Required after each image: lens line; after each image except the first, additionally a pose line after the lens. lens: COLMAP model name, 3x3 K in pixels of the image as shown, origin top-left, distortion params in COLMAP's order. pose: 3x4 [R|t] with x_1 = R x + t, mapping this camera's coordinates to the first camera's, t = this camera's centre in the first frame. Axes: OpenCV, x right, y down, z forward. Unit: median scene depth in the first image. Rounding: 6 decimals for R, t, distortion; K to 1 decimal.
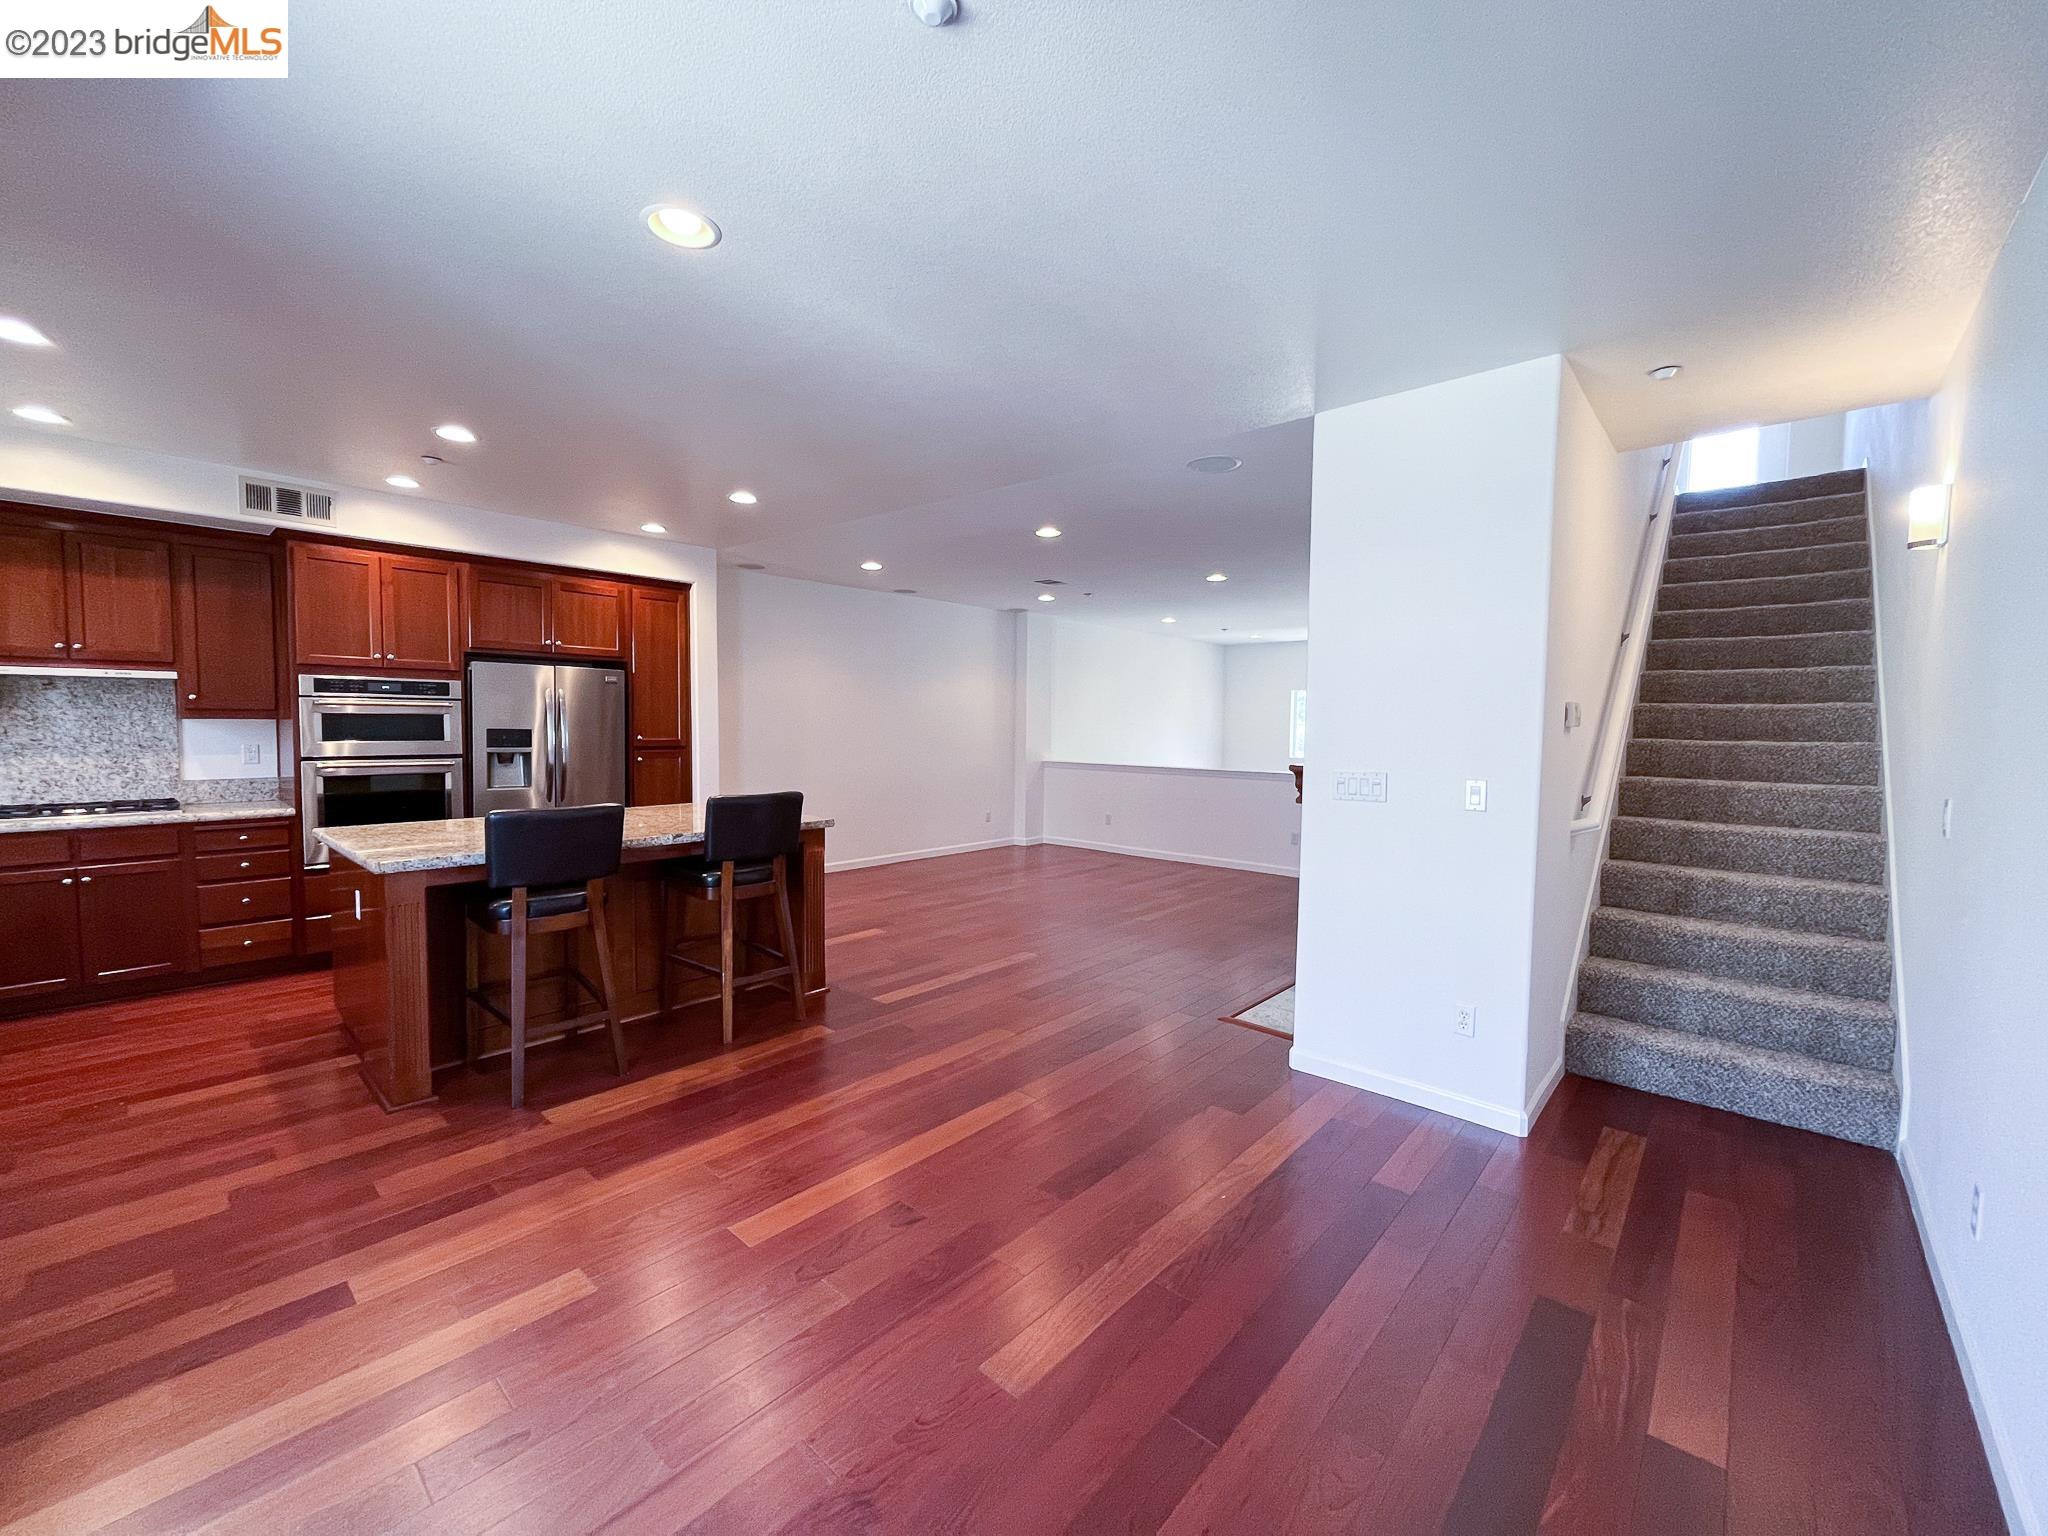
lens RADIAL K [[830.3, 0, 1009.0], [0, 830.3, 767.6], [0, 0, 1]] dist [0.001072, -0.001882]
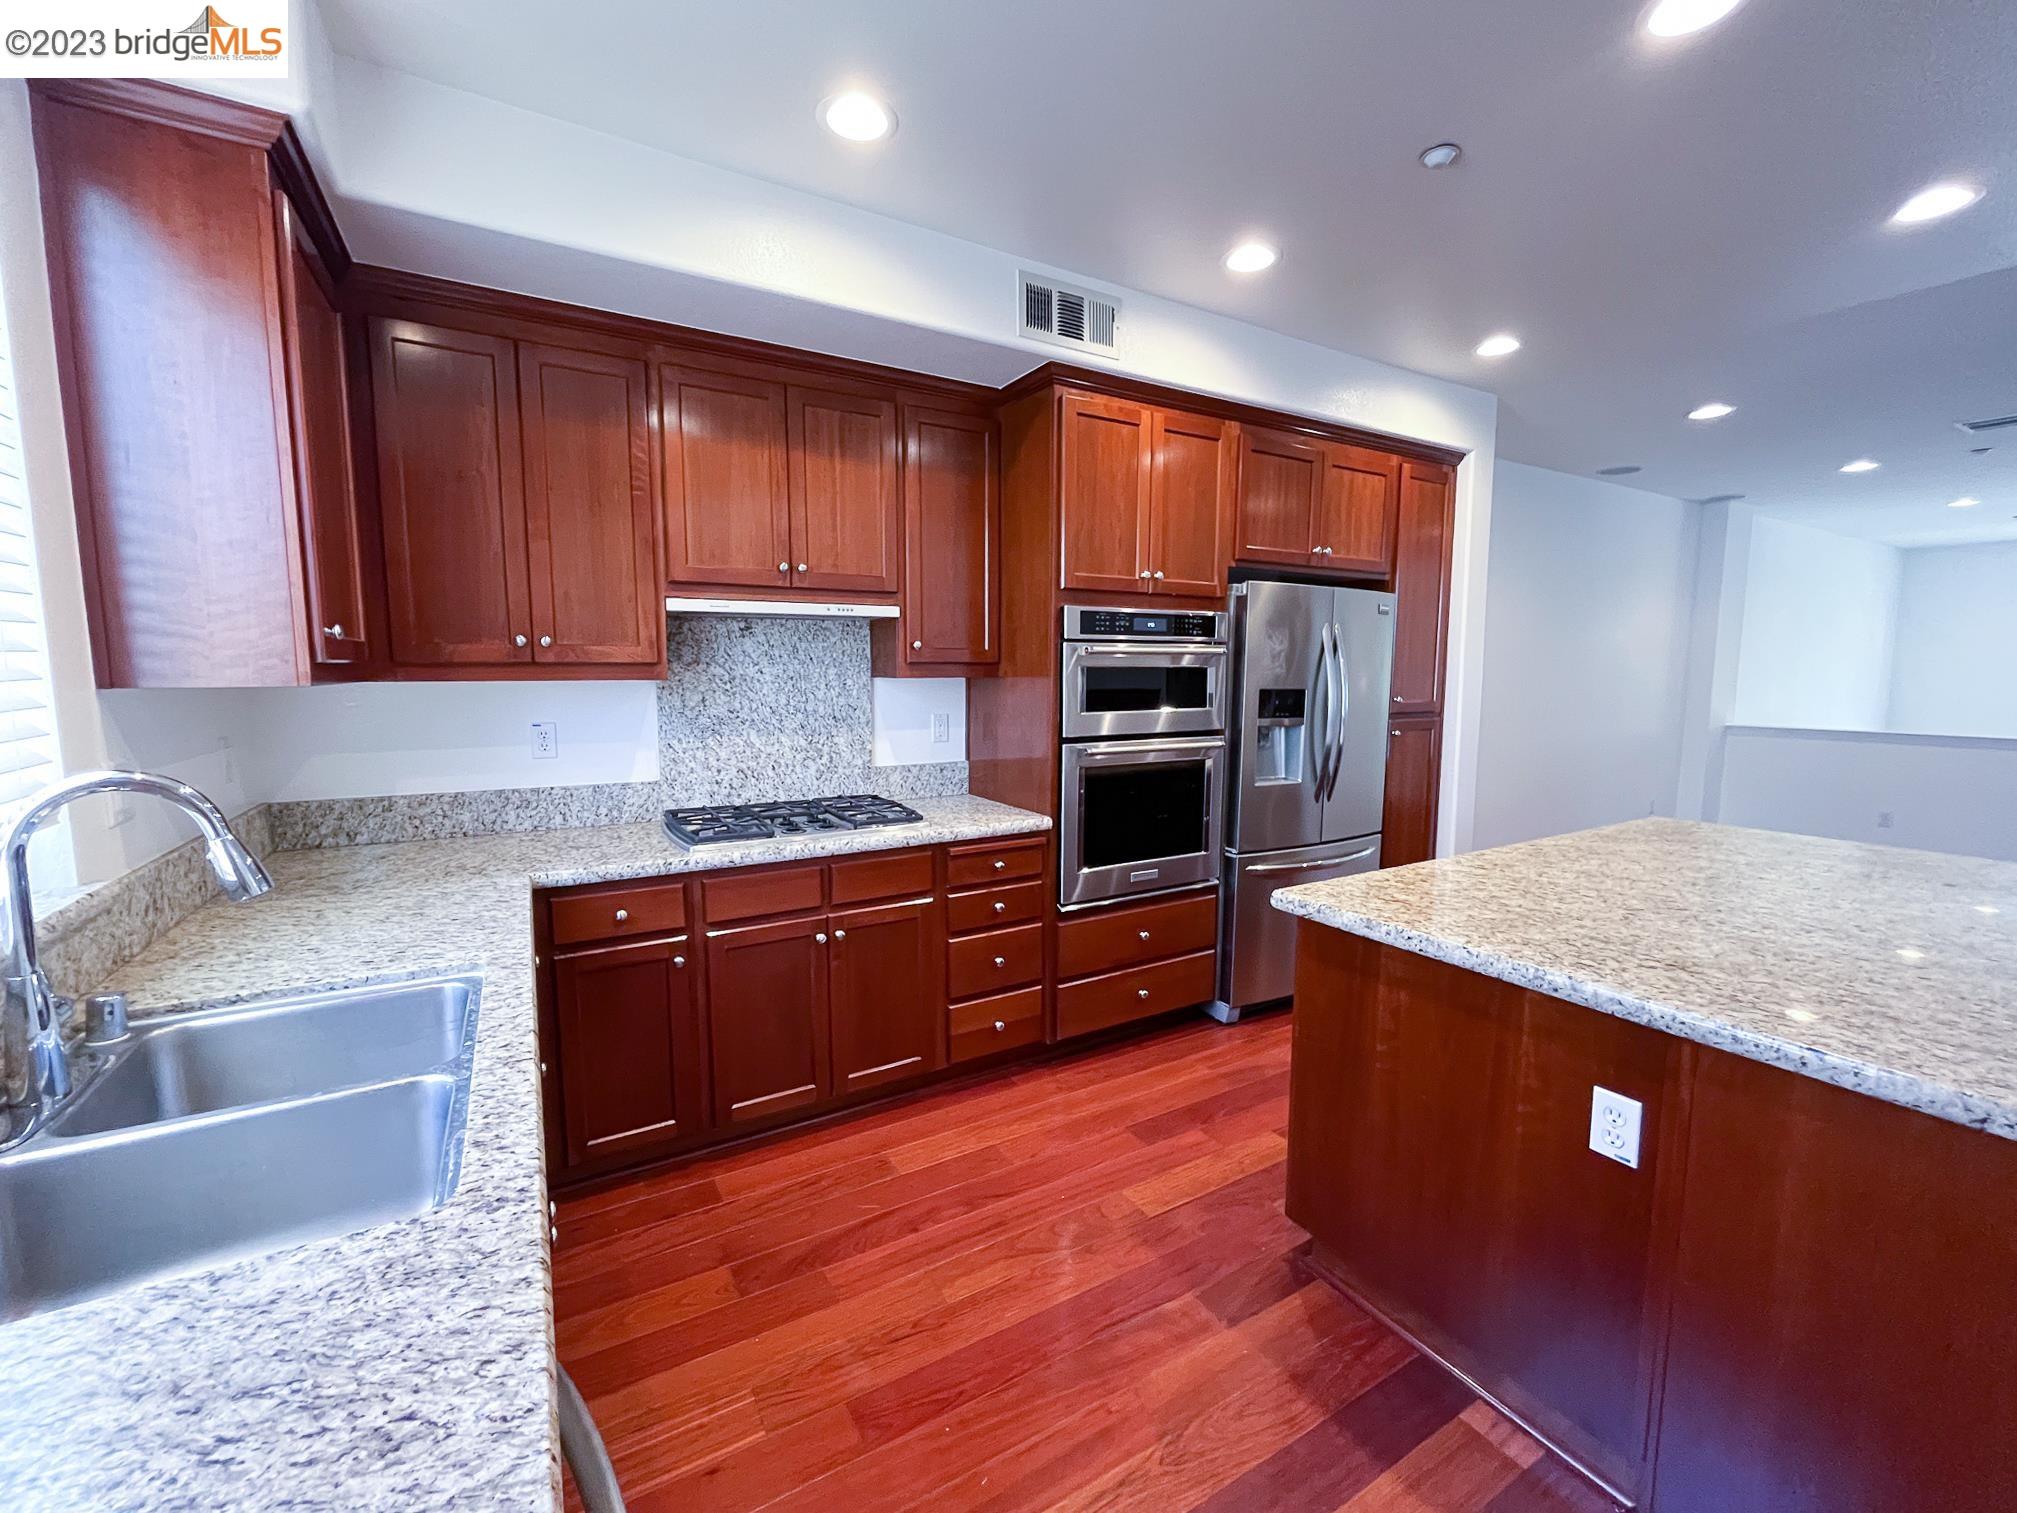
lens RADIAL K [[817.8, 0, 987.1], [0, 817.8, 753.6], [0, 0, 1]] dist [0.001072, -0.001882]
pose [[0.953542, 0.019418, -0.300633, -0.698795], [-0.004767, 0.998768, 0.049392, -0.029845], [0.301222, -0.045665, 0.952460, 0.377781]]
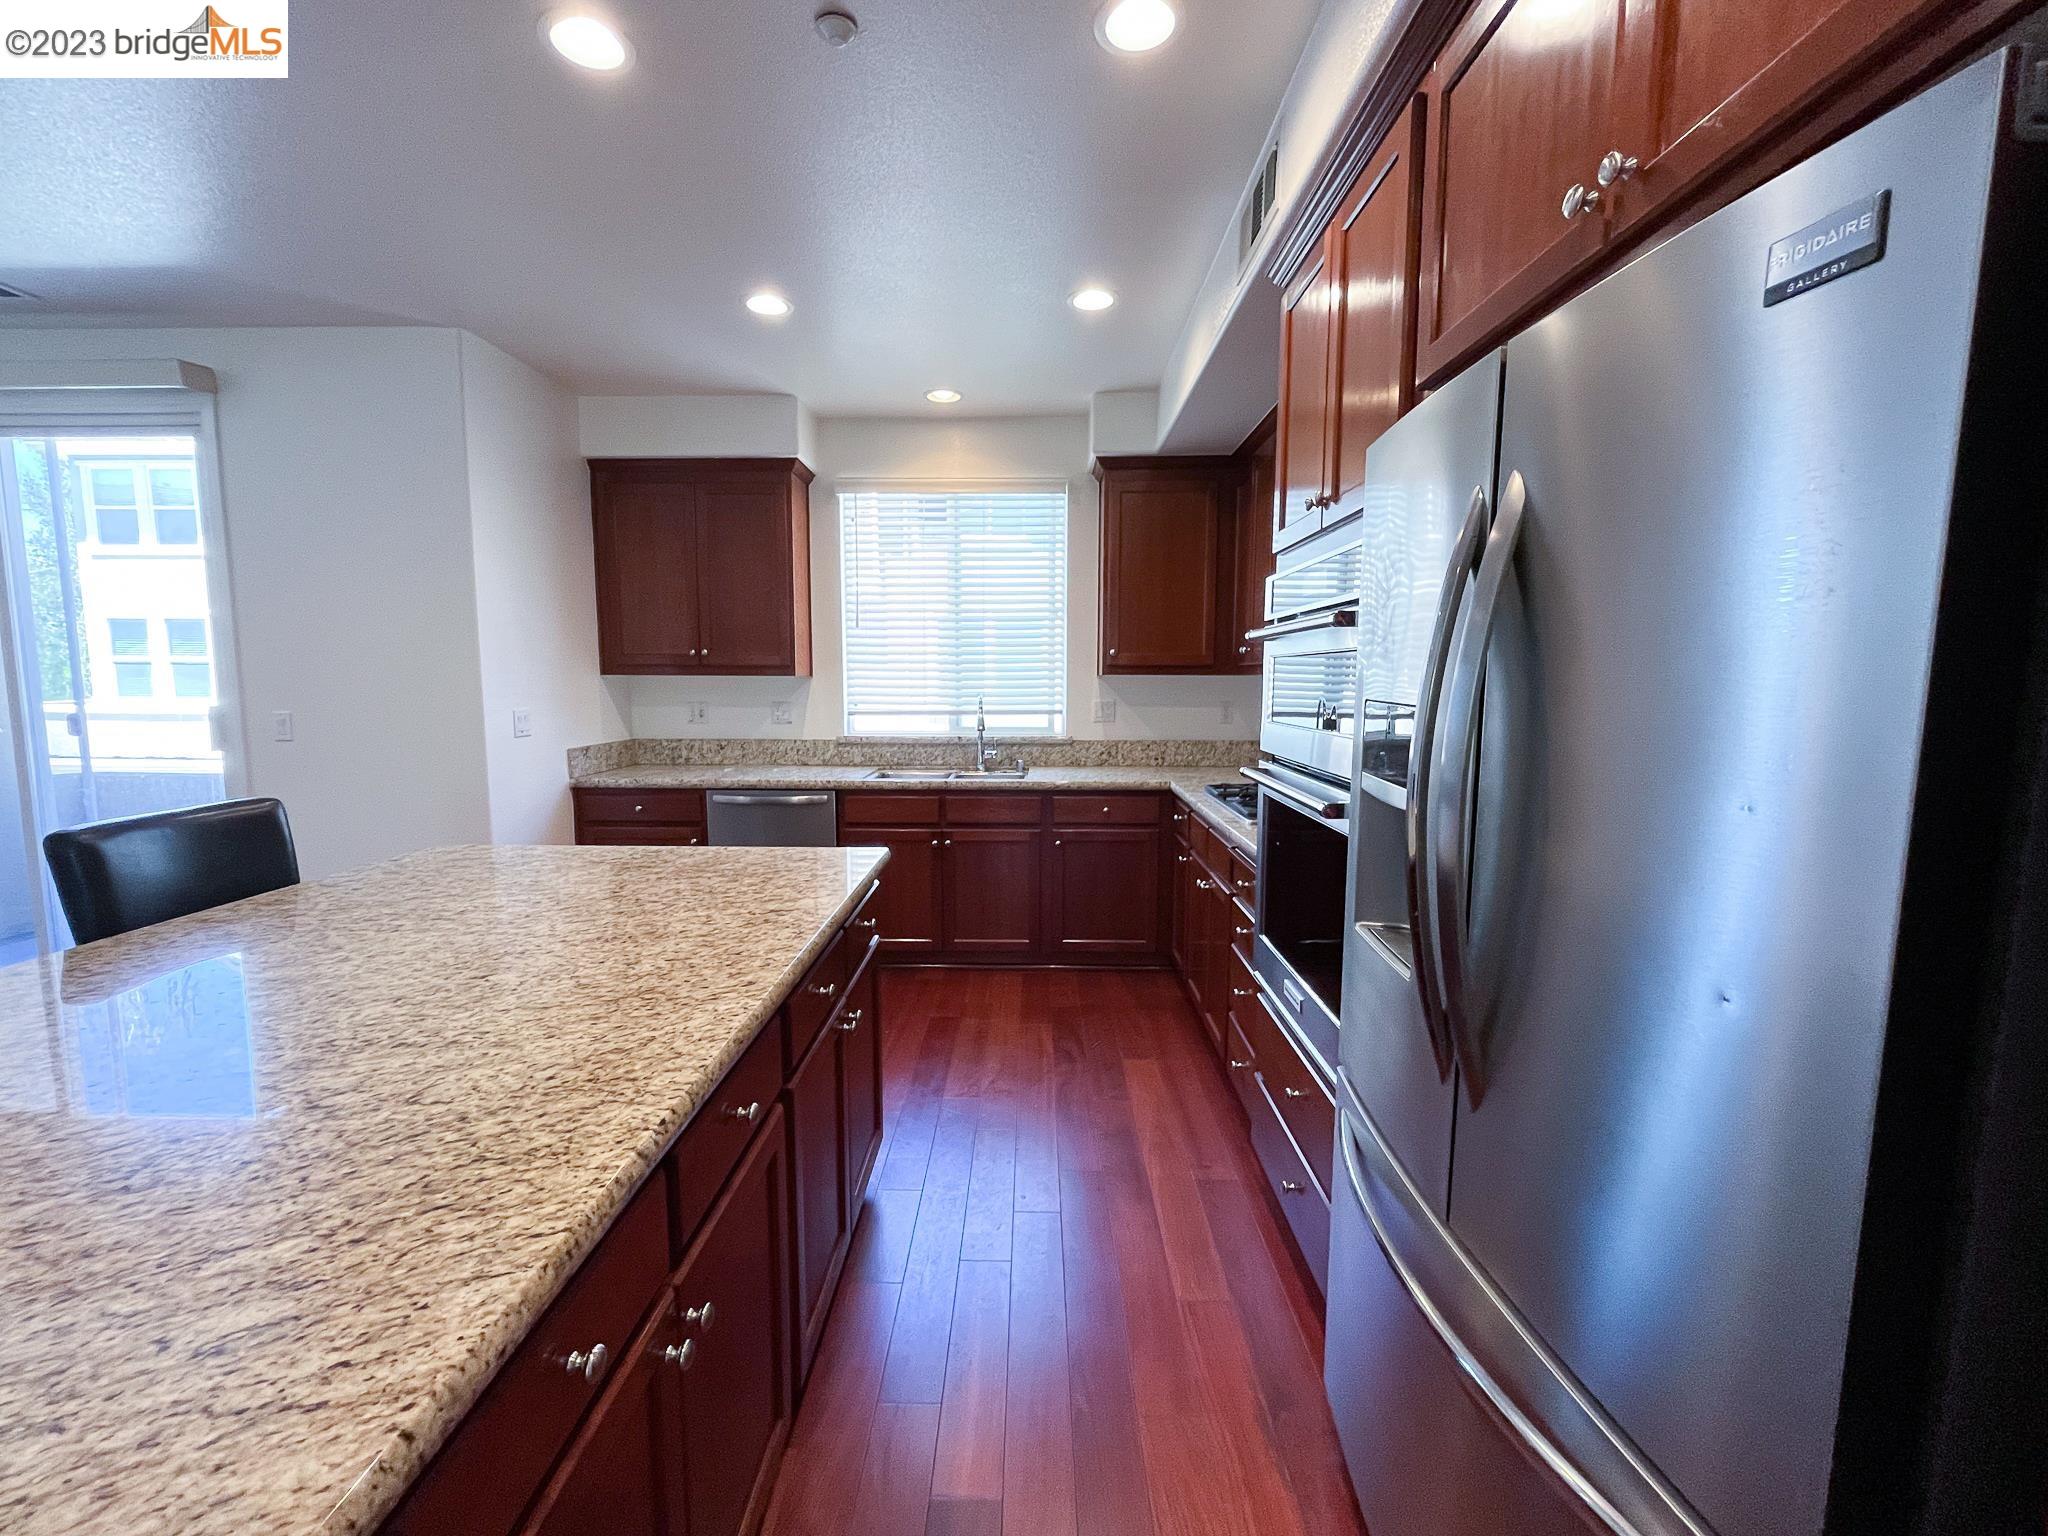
lens RADIAL K [[830.3, 0, 1041.7], [0, 830.3, 764.4], [0, 0, 1]] dist [0.001072, -0.001882]
pose [[-0.747376, 0.056047, -0.662033, -0.438116], [-0.048467, 0.989182, 0.138458, -0.064200], [0.662631, 0.135567, -0.736575, 1.229822]]
